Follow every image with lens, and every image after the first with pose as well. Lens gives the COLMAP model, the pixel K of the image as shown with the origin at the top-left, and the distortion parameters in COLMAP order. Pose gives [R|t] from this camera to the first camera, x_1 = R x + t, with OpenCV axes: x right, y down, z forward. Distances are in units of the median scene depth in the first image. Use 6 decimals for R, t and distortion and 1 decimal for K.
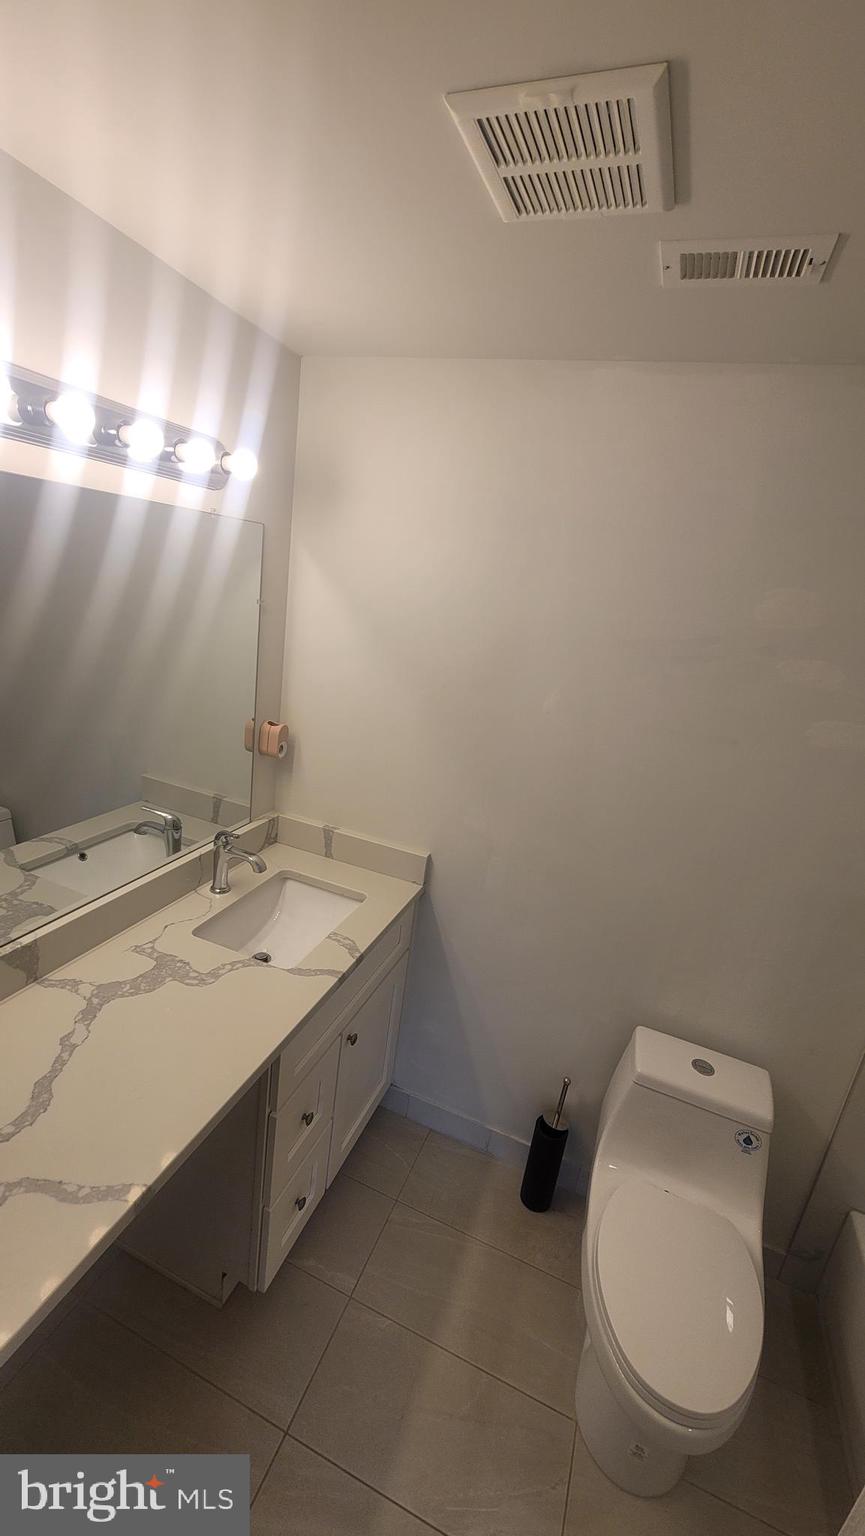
lens RADIAL K [[624.8, 0, 429.4], [0, 624.8, 763.3], [0, 0, 1]] dist [-0.008371, 0.005349]
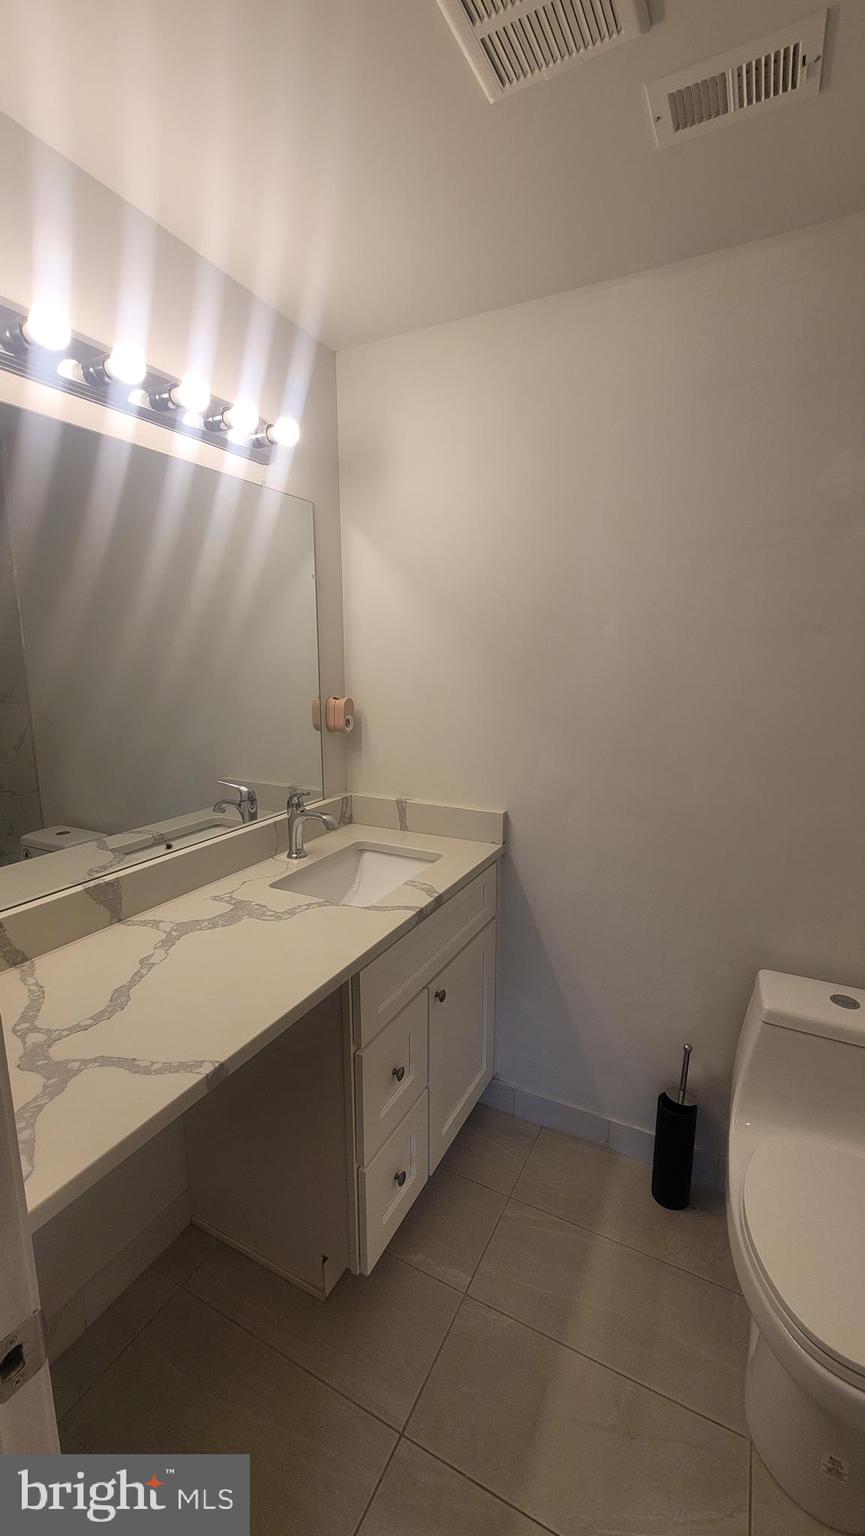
lens RADIAL K [[624.8, 0, 429.4], [0, 624.8, 763.3], [0, 0, 1]] dist [-0.008371, 0.005349]
pose [[0.985944, -0.107385, -0.127997, 0.019138], [0.091781, 0.988260, -0.122140, 0.221669], [0.139610, 0.108676, 0.984225, 0.036288]]
